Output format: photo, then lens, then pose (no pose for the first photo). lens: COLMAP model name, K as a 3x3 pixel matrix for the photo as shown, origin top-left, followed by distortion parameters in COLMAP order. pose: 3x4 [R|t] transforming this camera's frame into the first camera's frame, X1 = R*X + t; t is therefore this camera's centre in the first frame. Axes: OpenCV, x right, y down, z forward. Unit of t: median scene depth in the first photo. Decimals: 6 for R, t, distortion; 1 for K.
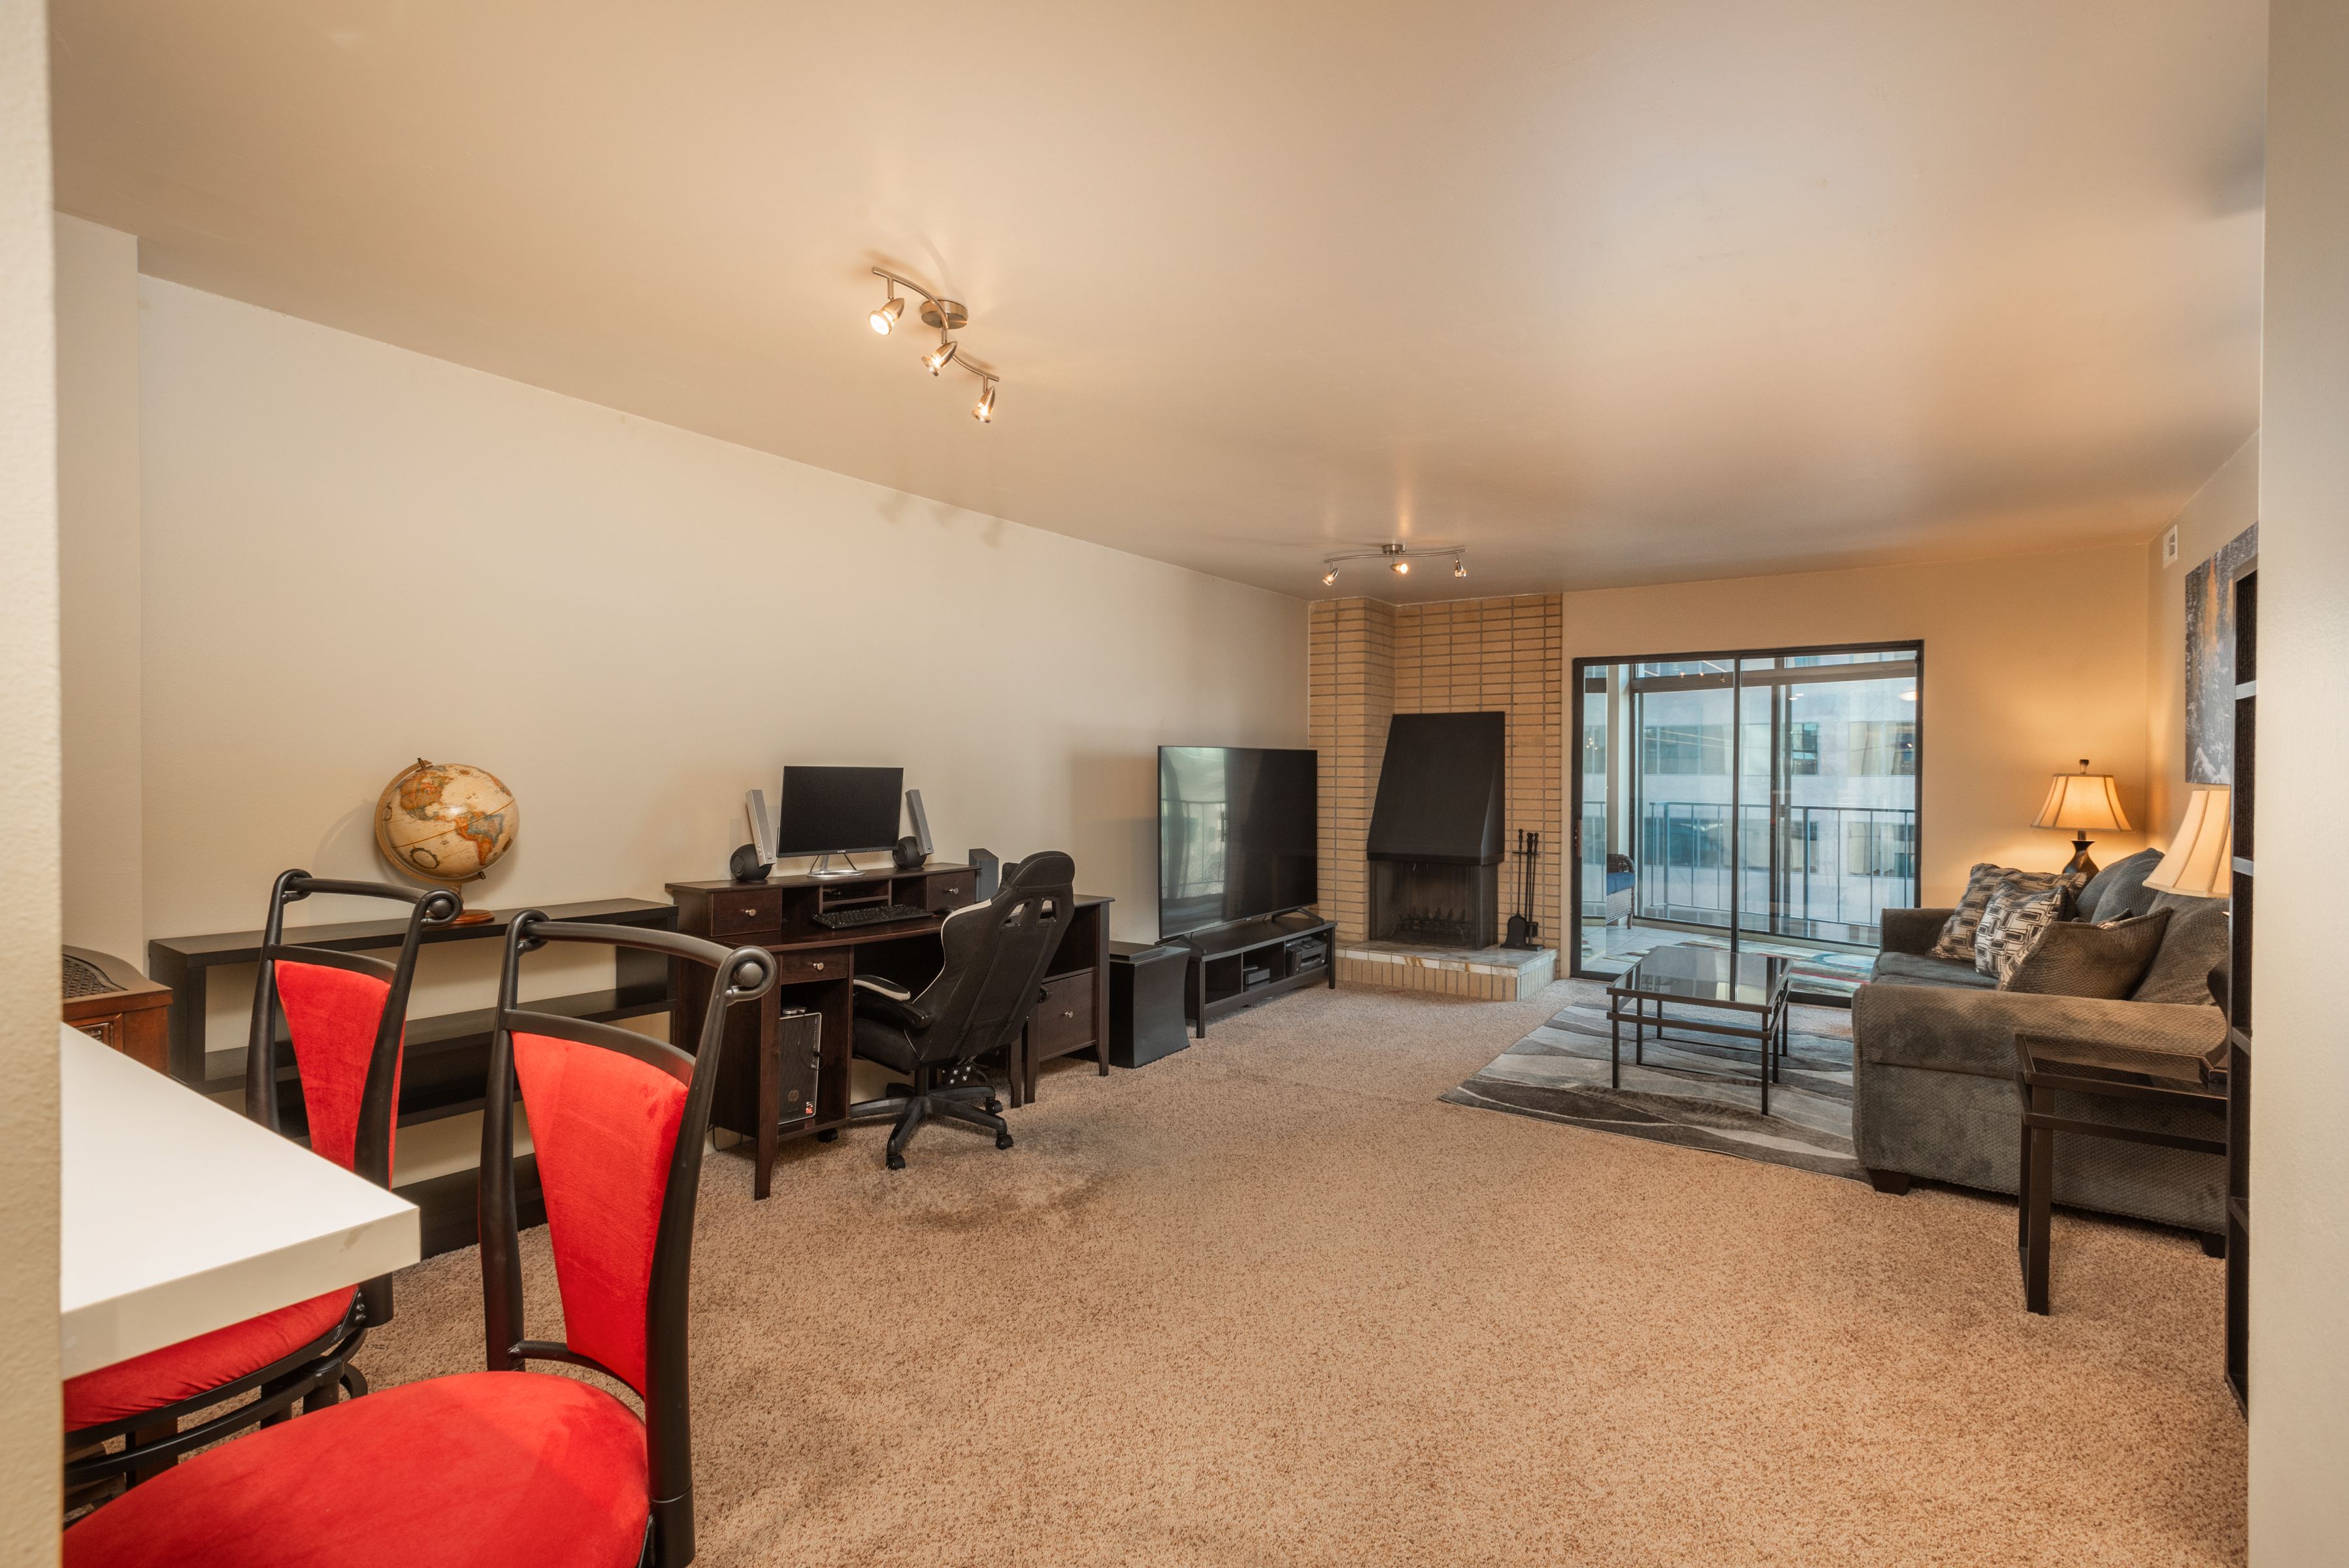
lens RADIAL K [[1090.9, 0, 1177.8], [0, 1090.9, 782.1], [0, 0, 1]] dist [0.009933, -0.001462]
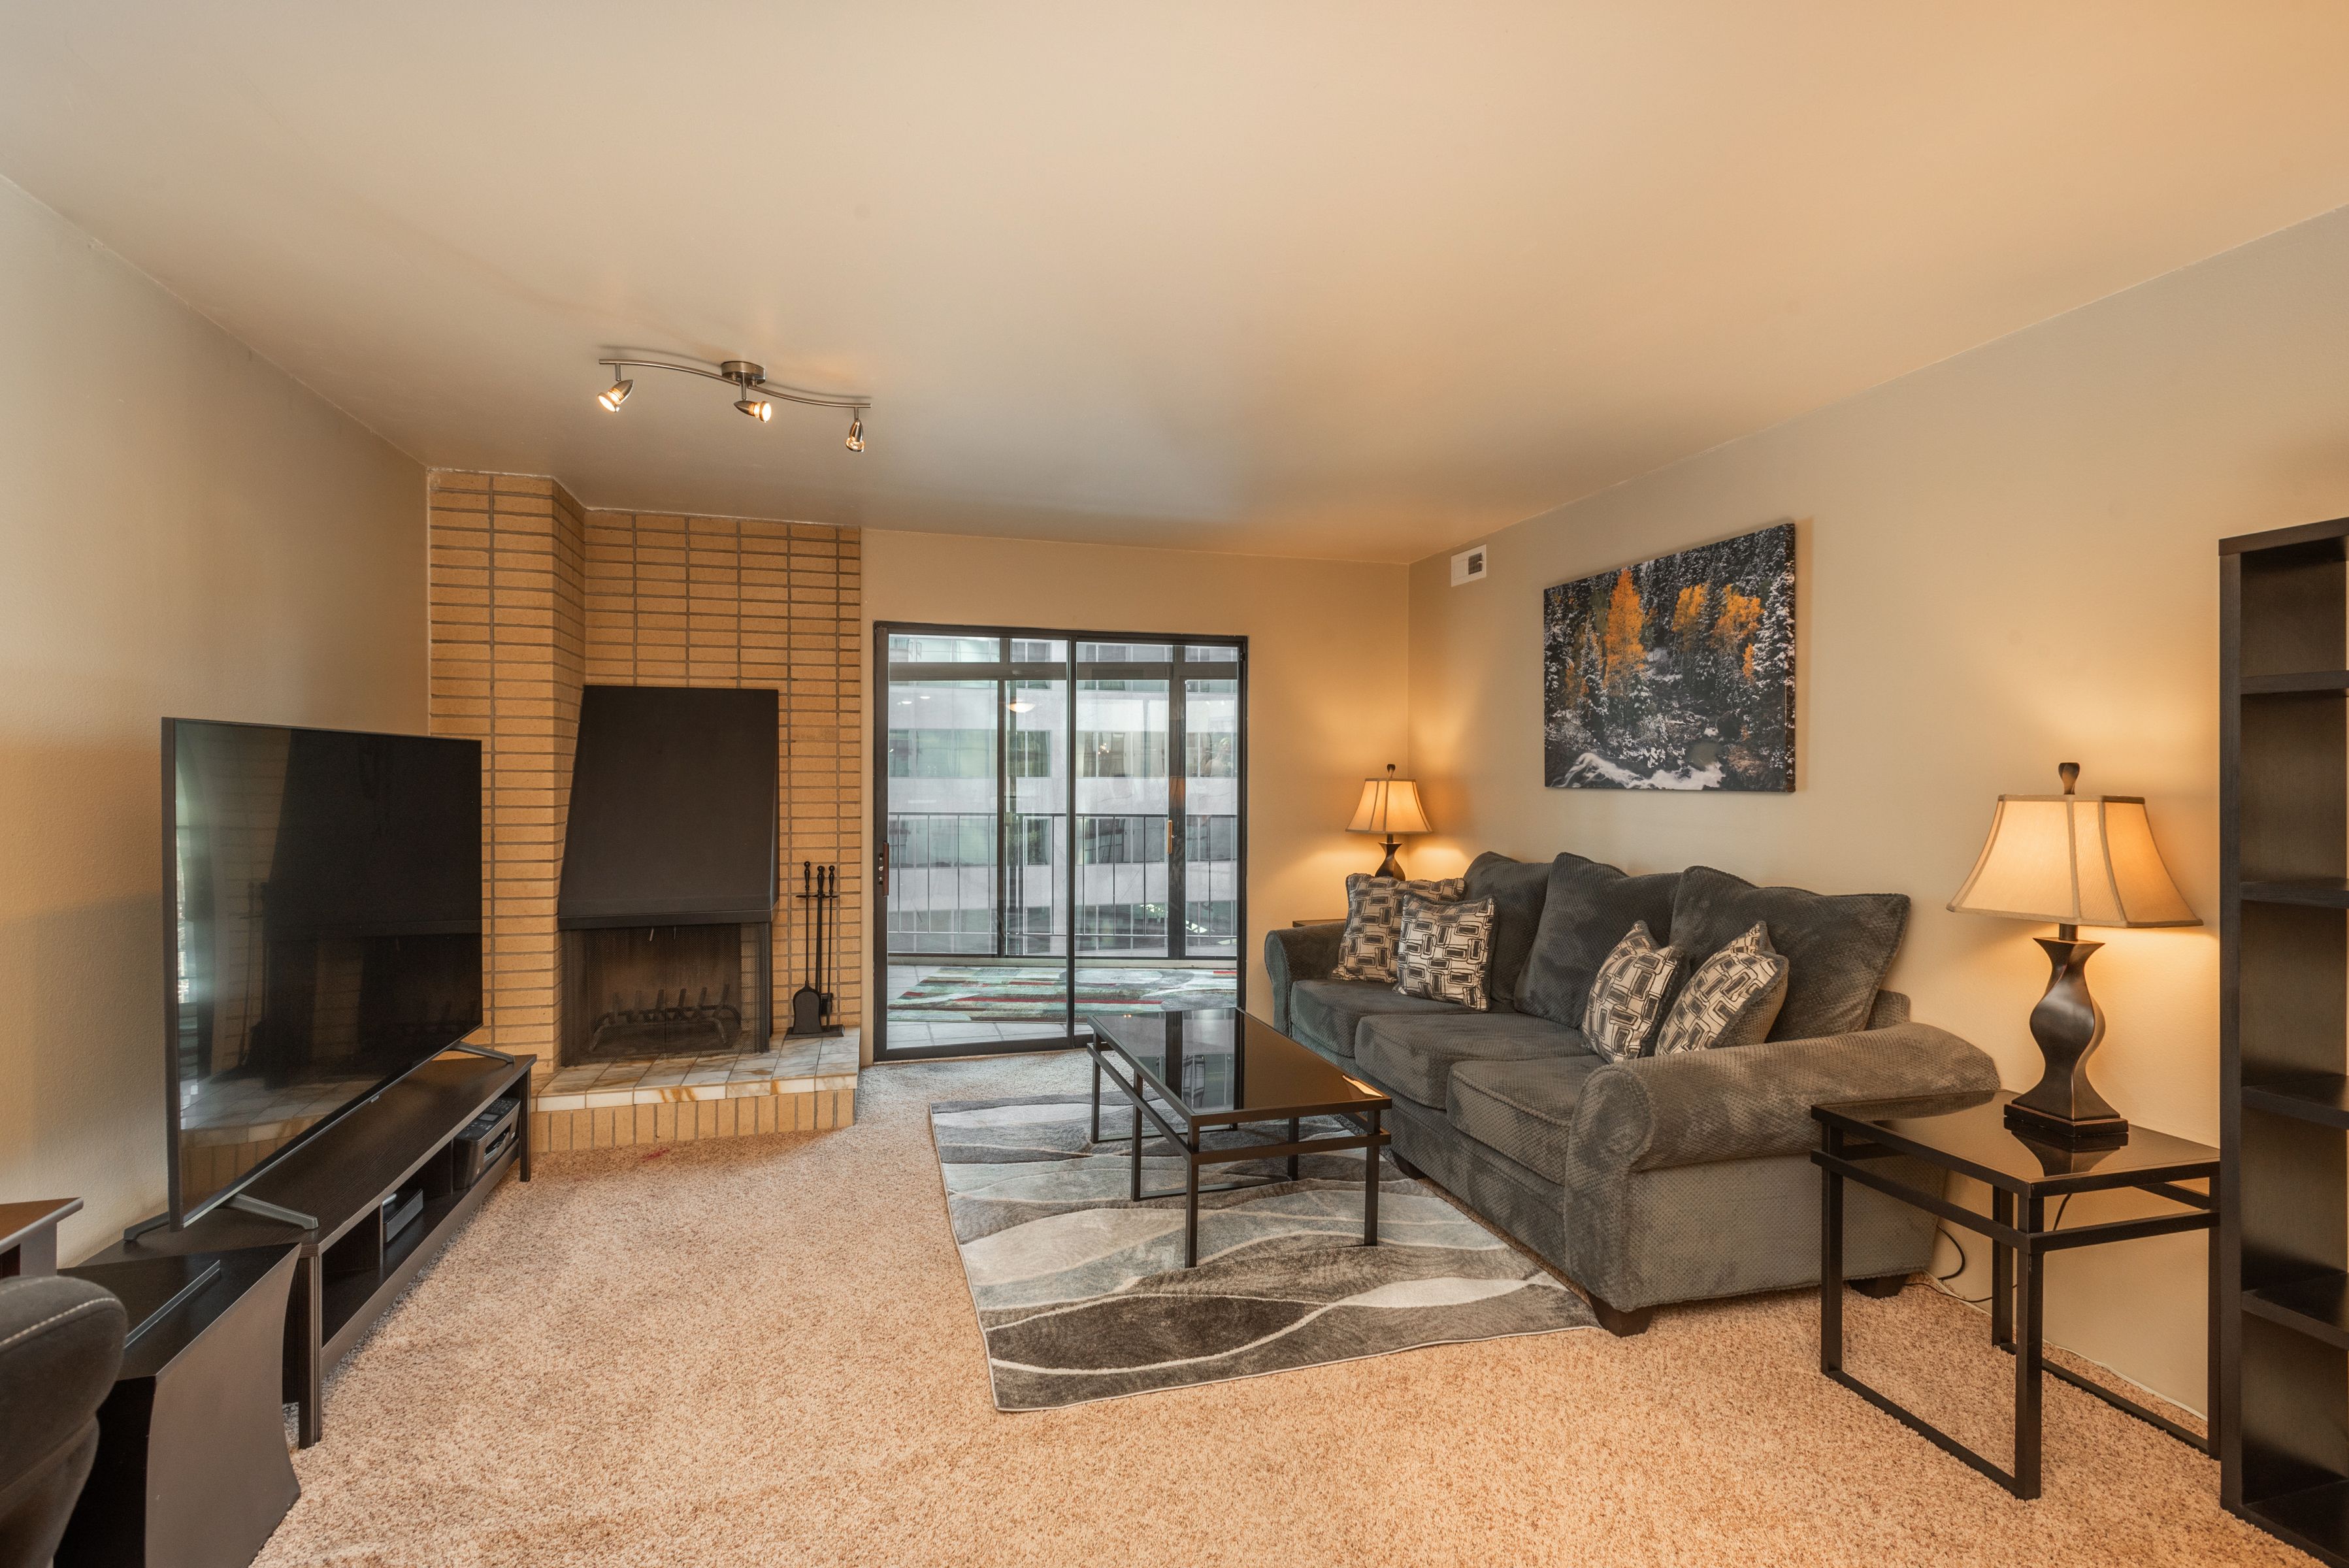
lens RADIAL K [[1090.9, 0, 1177.8], [0, 1090.9, 782.1], [0, 0, 1]] dist [0.009933, -0.001462]
pose [[0.634731, -0.009621, 0.772674, -0.072063], [0.010388, 0.999938, 0.003917, -0.007752], [-0.772664, 0.005540, 0.634792, 0.397004]]
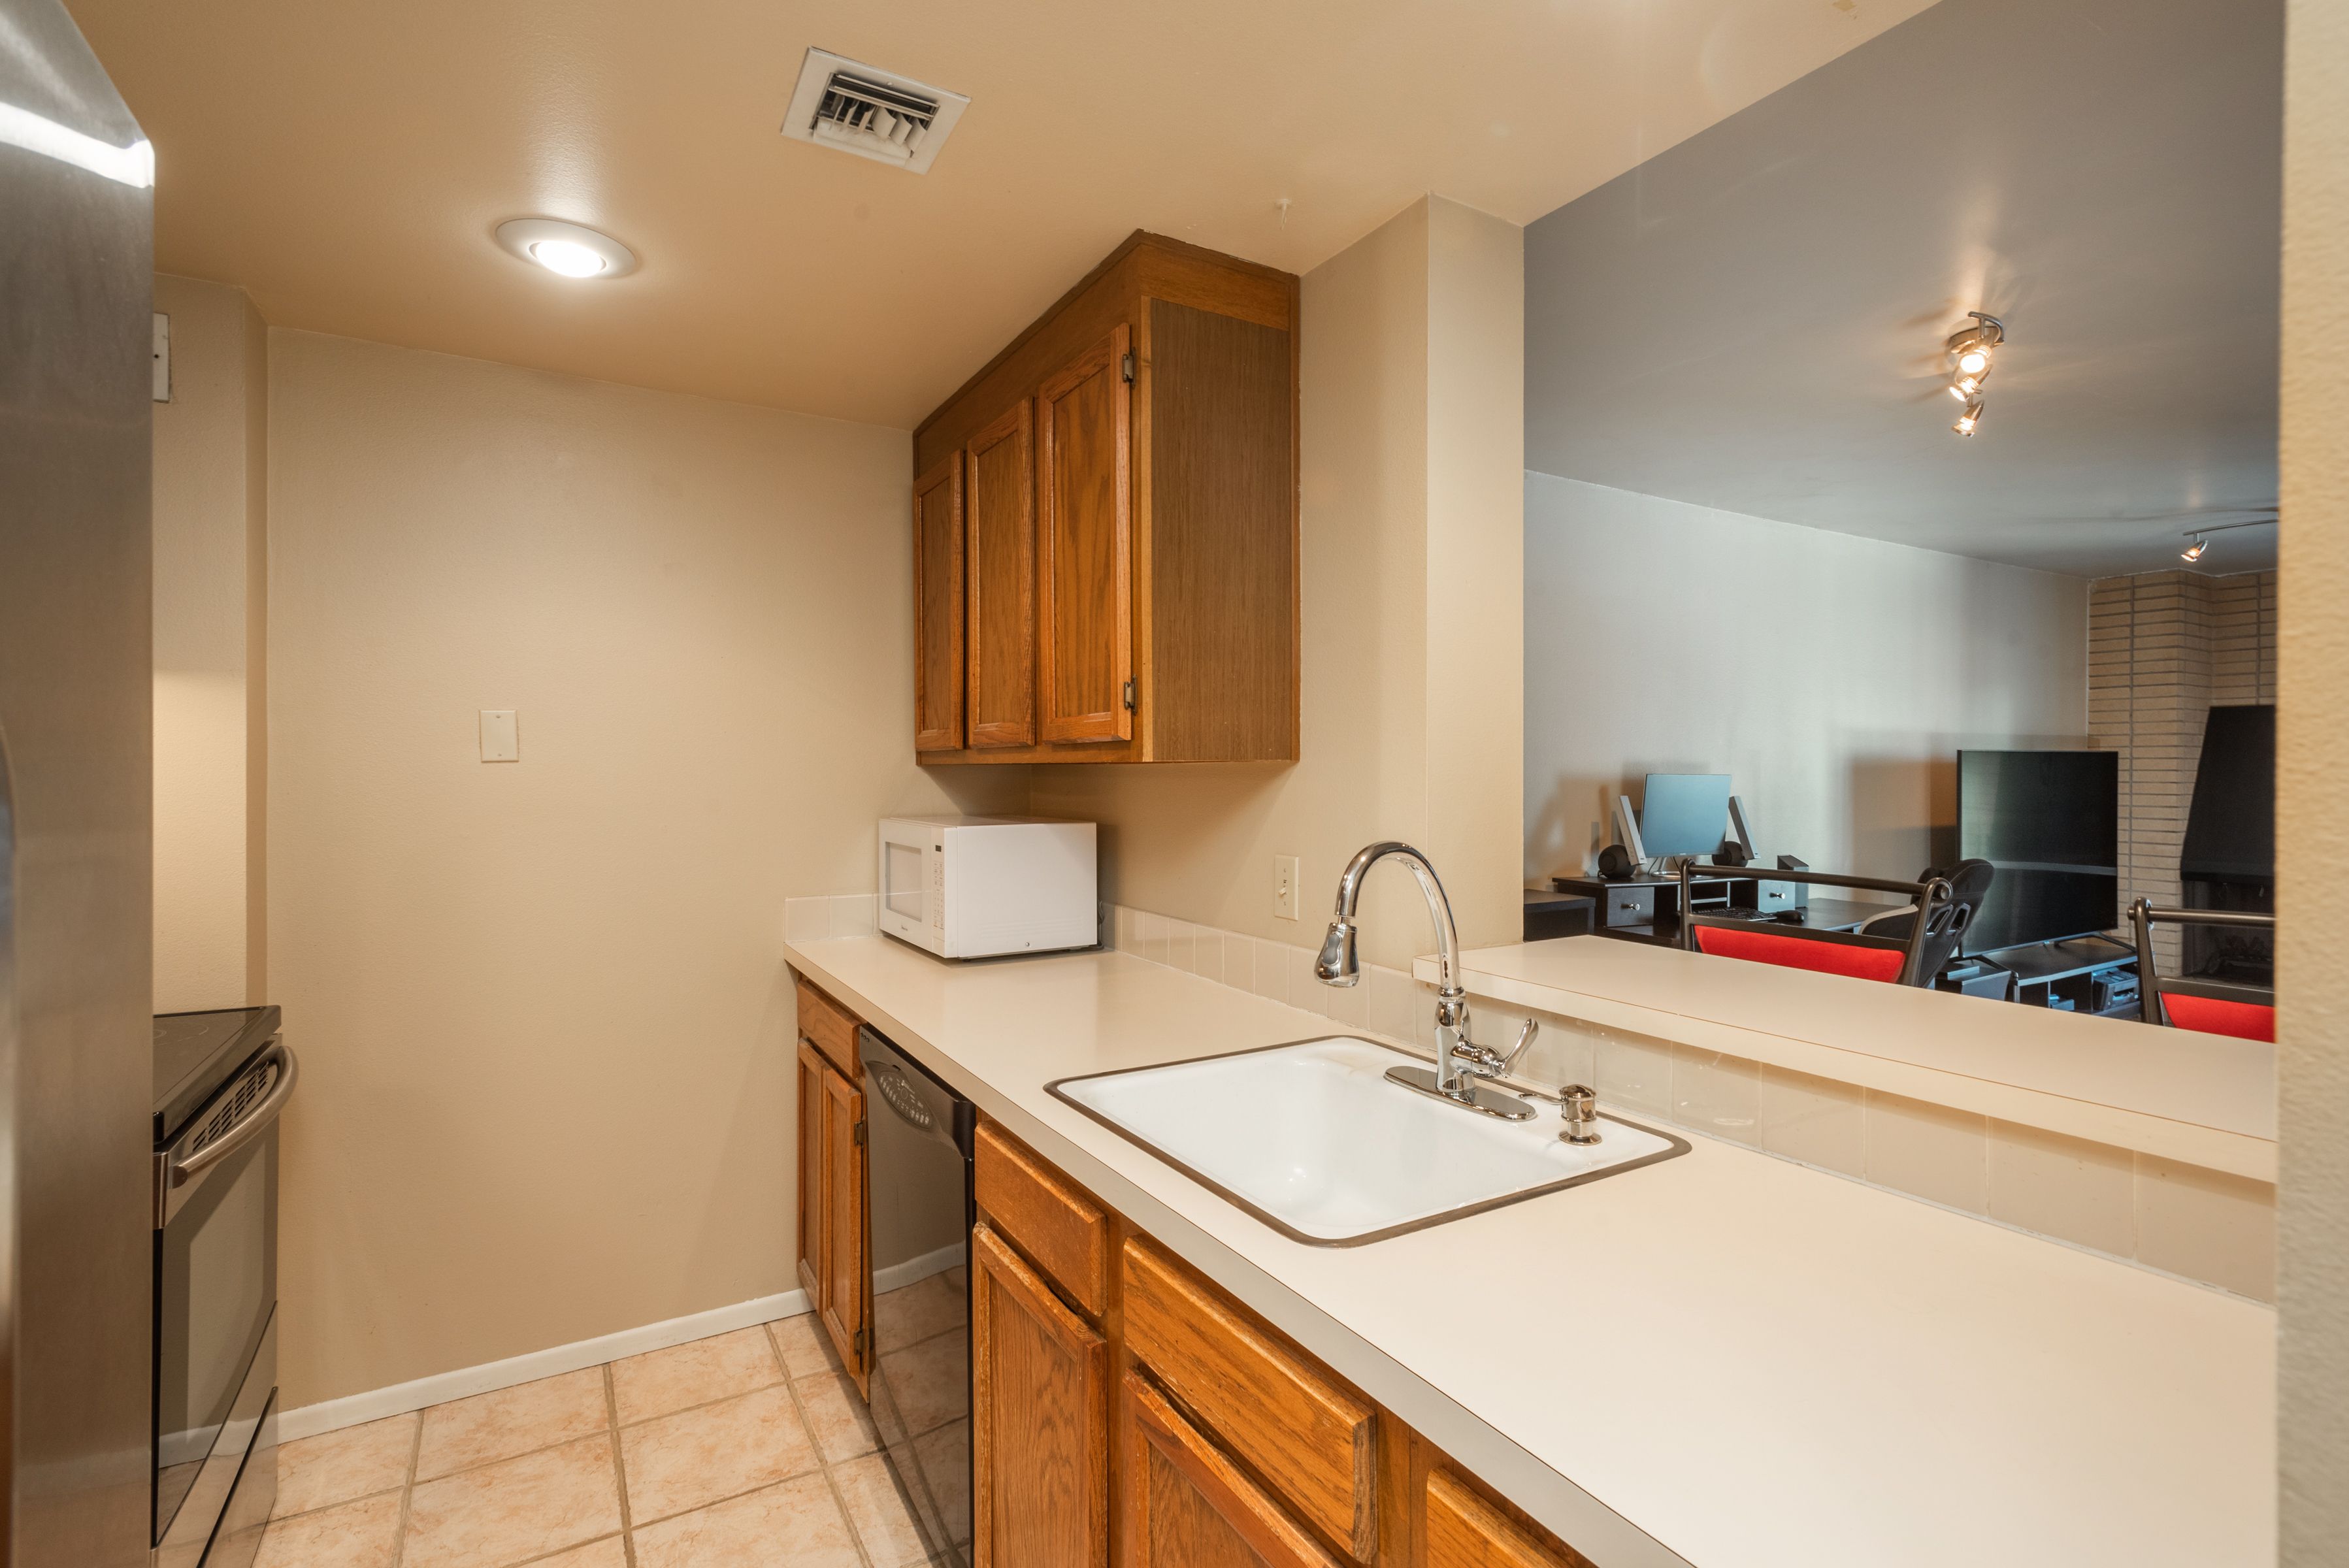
lens RADIAL K [[1100.8, 0, 1180.6], [0, 1100.8, 782.1], [0, 0, 1]] dist [0.003185, -0.001477]
pose [[0.907551, -0.000794, -0.419942, -0.180709], [-0.000567, 0.999995, -0.003117, -0.002006], [0.419942, 0.003067, 0.907546, -0.103053]]
